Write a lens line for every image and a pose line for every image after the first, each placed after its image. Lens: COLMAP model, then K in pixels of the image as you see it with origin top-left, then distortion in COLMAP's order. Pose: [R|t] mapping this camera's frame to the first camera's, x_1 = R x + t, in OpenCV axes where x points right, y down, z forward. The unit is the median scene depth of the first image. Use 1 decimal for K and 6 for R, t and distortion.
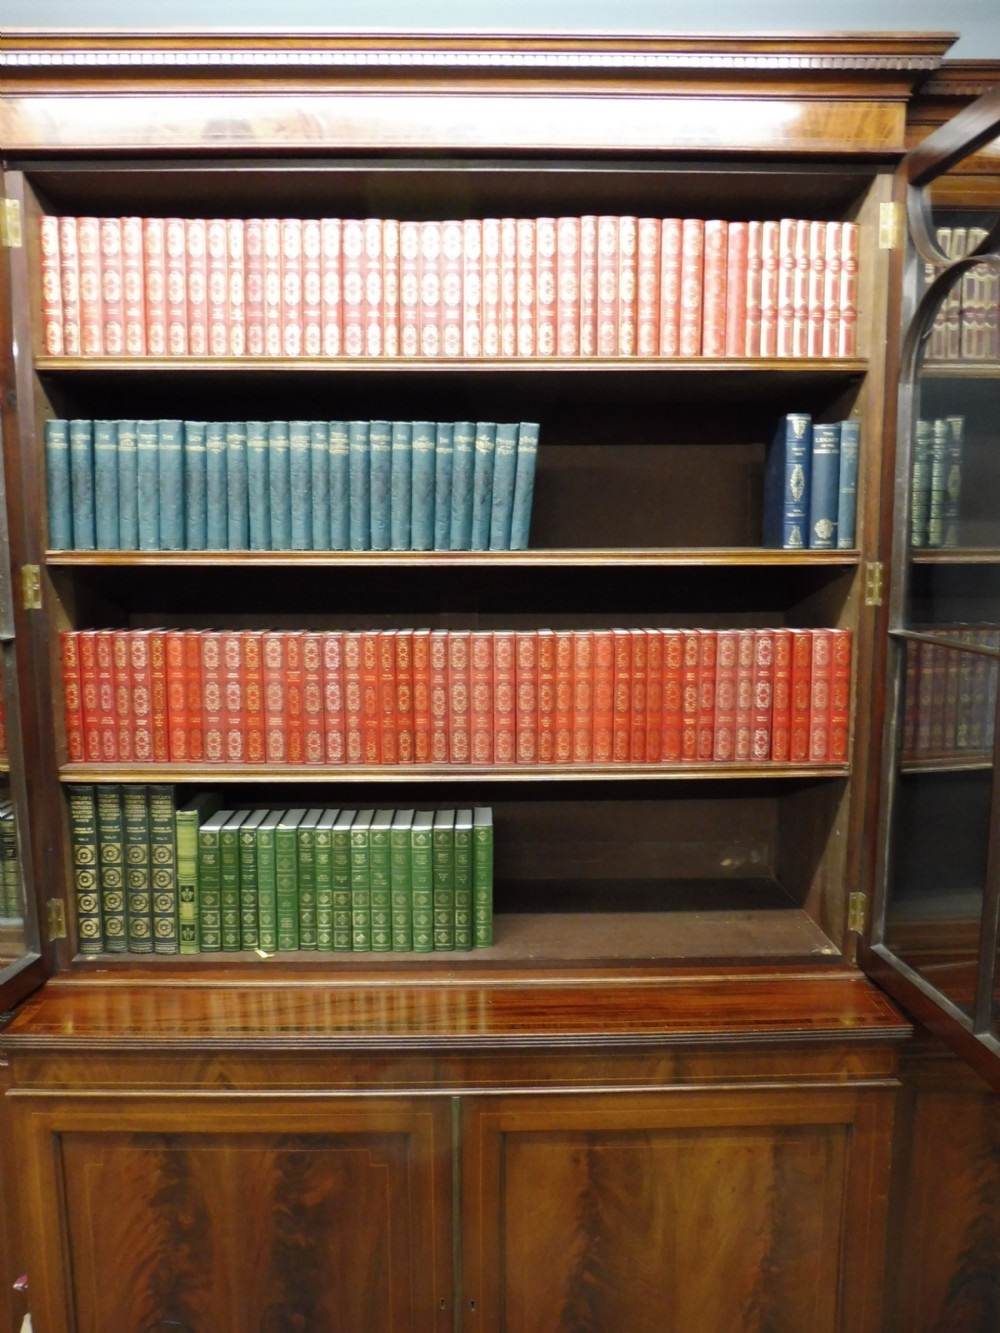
lens RADIAL K [[962.9, 0, 499.5], [0, 962.9, 669.6], [0, 0, 1]] dist [-0.043802, 0.006515]
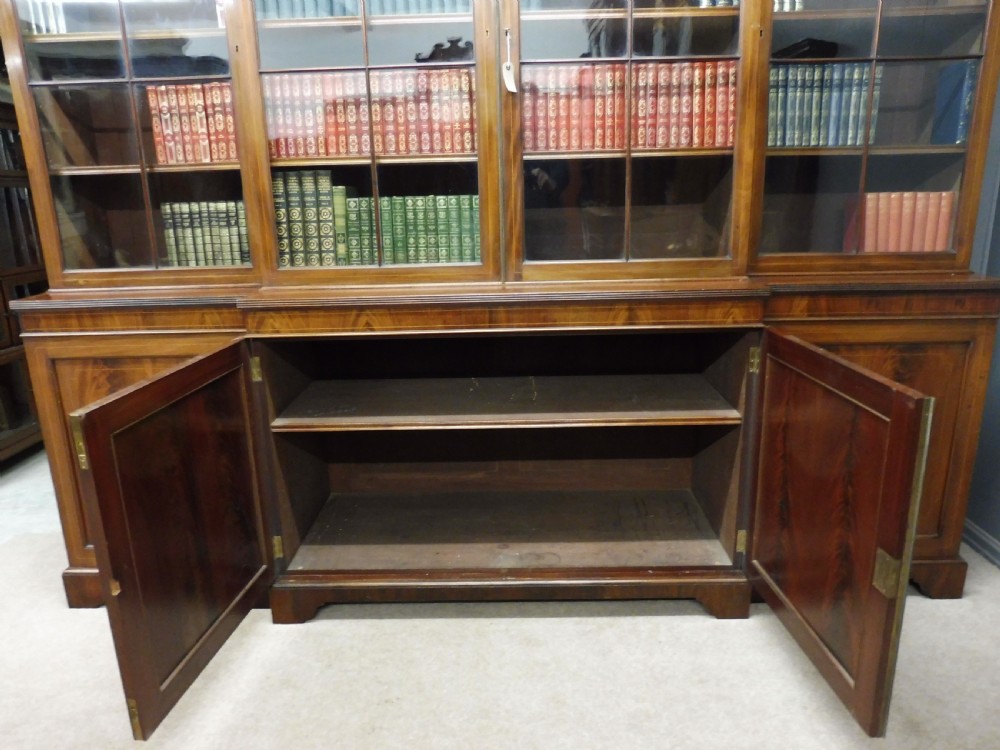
lens RADIAL K [[722.4, 0, 507.4], [0, 722.4, 378.7], [0, 0, 1]] dist [-0.043802, 0.006515]
pose [[0.998923, -0.013084, -0.044512, 0.019246], [0.018717, 0.991521, 0.128590, 0.327115], [0.042452, -0.129284, 0.990698, -0.276189]]
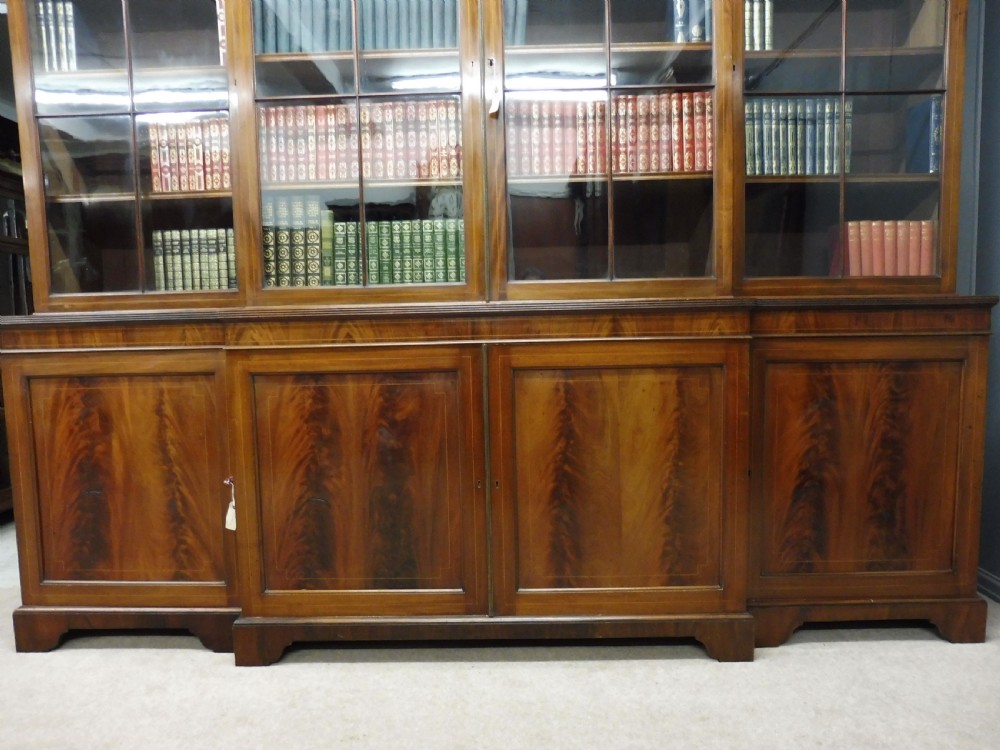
lens RADIAL K [[722.4, 0, 508.8], [0, 722.4, 380.4], [0, 0, 1]] dist [-0.043802, 0.006515]
pose [[0.998855, -0.018498, -0.044111, 0.047570], [0.016486, 0.998826, -0.045558, 0.516321], [0.044902, 0.044779, 0.997987, -0.250817]]
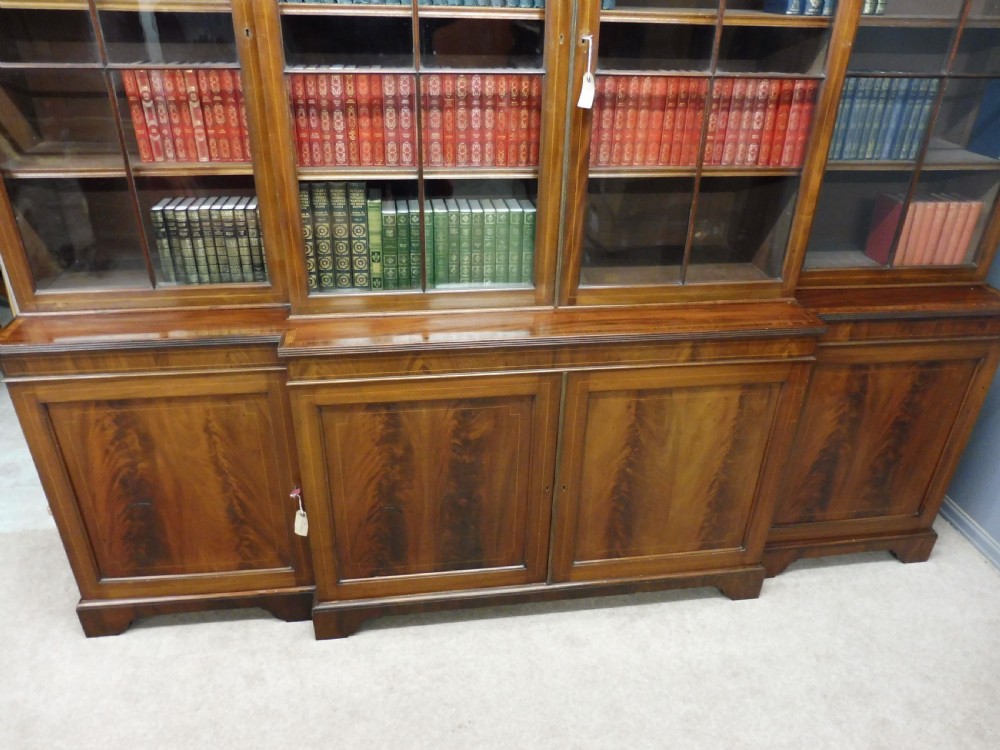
lens RADIAL K [[722.4, 0, 508.8], [0, 722.4, 379.9], [0, 0, 1]] dist [-0.043802, 0.006515]
pose [[0.992263, -0.036824, 0.118566, -0.264404], [-0.008640, 0.932204, 0.361830, 0.004404], [-0.123852, -0.360055, 0.924673, -0.139813]]
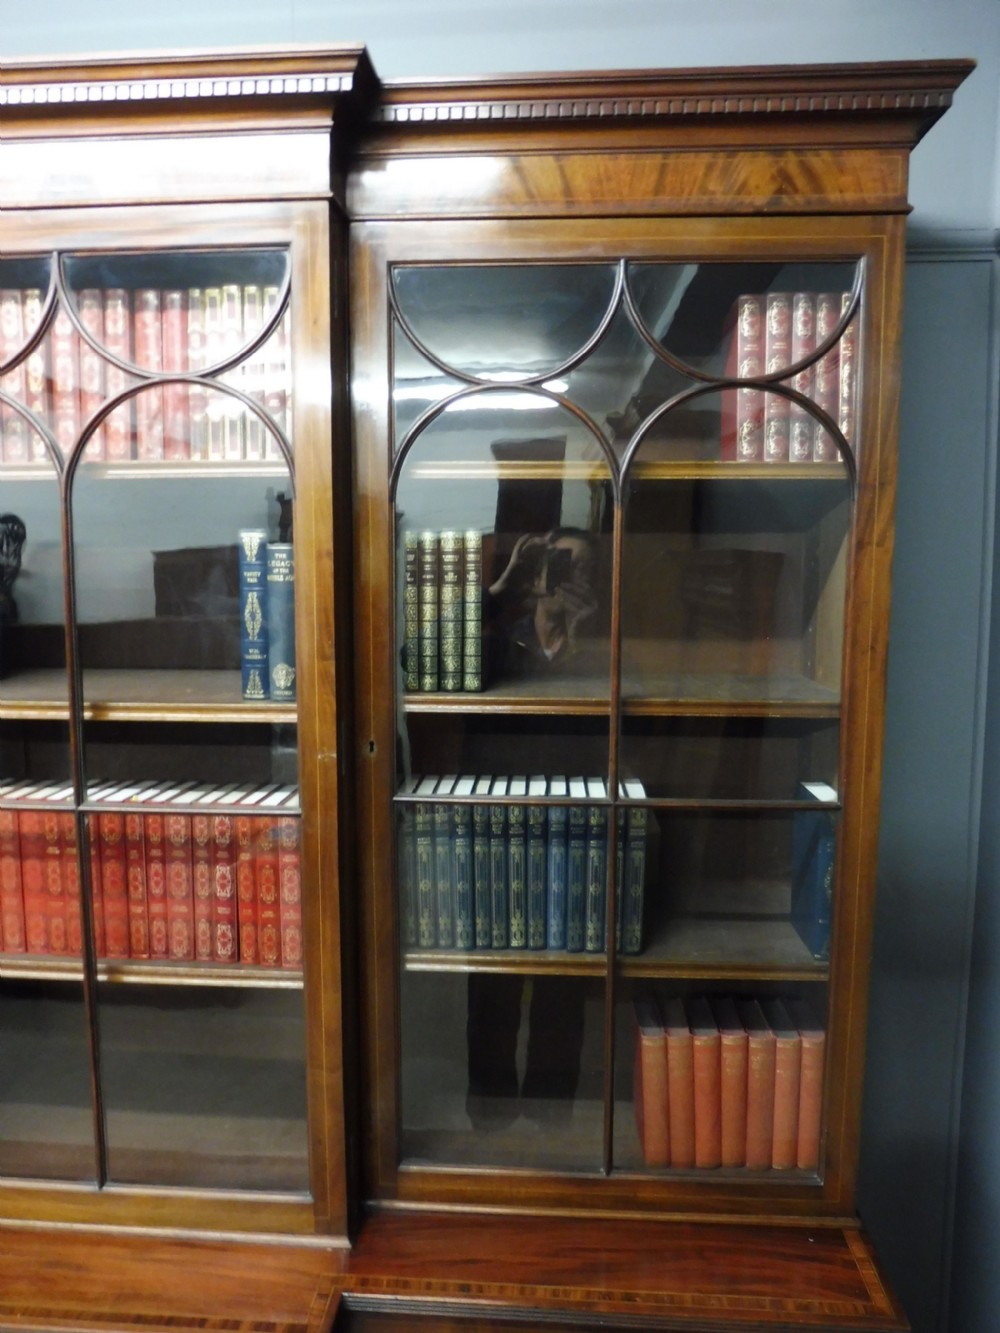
lens RADIAL K [[962.9, 0, 501.6], [0, 962.9, 698.1], [0, 0, 1]] dist [-0.043802, 0.006515]
pose [[0.995460, 0.013393, -0.094230, 0.578060], [-0.015086, 0.999737, -0.017272, -0.114994], [0.093974, 0.018615, 0.995401, 0.228494]]
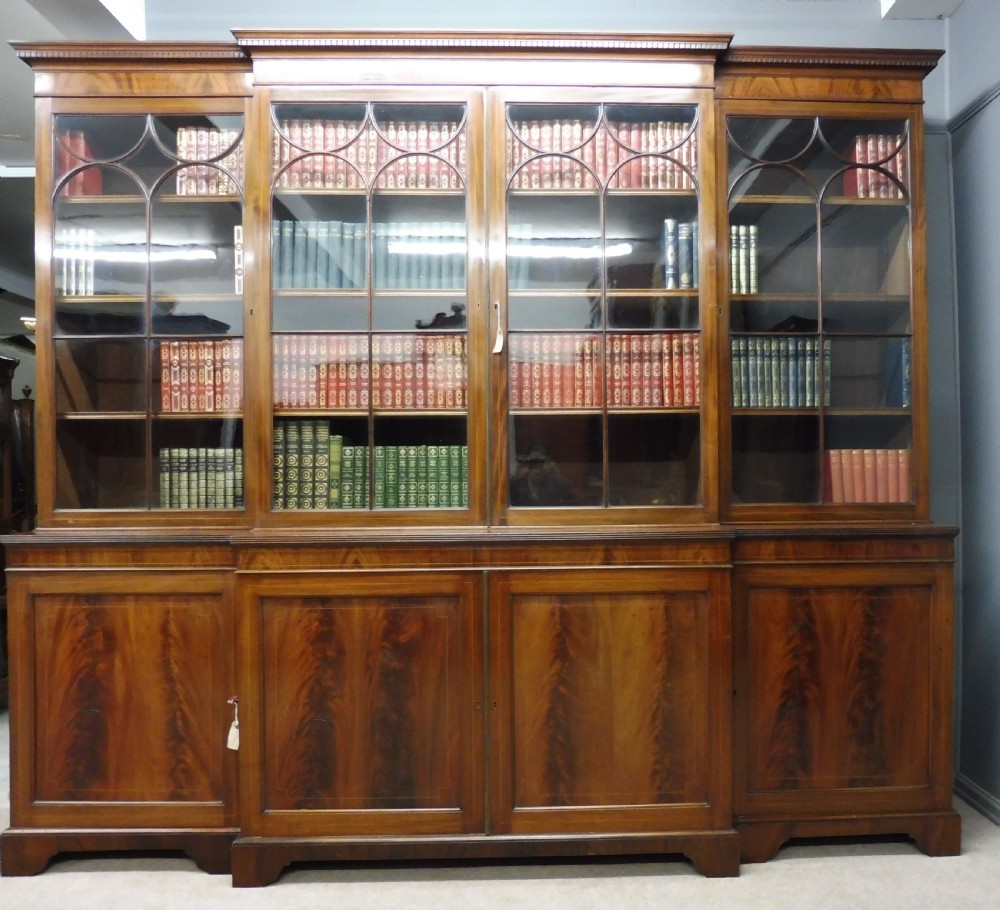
lens RADIAL K [[883.1, 0, 569.3], [0, 883.1, 457.7], [0, 0, 1]] dist [-0.029894, -0.028696]
pose [[0.999793, -0.008201, 0.018631, 0.076177], [0.010779, 0.989691, -0.142813, 0.429561], [-0.017268, 0.142984, 0.989574, -0.625570]]
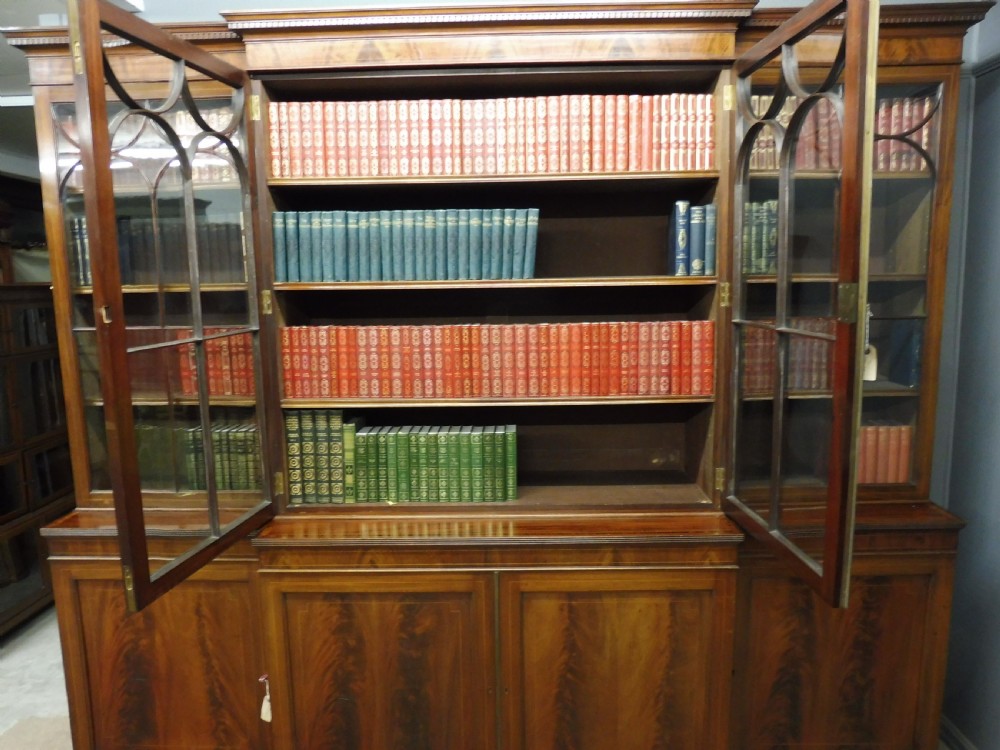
lens RADIAL K [[722.4, 0, 508.6], [0, 722.4, 375.4], [0, 0, 1]] dist [-0.043802, 0.006515]
pose [[0.999142, -0.008931, -0.040449, 0.035311], [0.009315, 0.999913, 0.009322, 0.045089], [0.040362, -0.009691, 0.999138, -0.364488]]
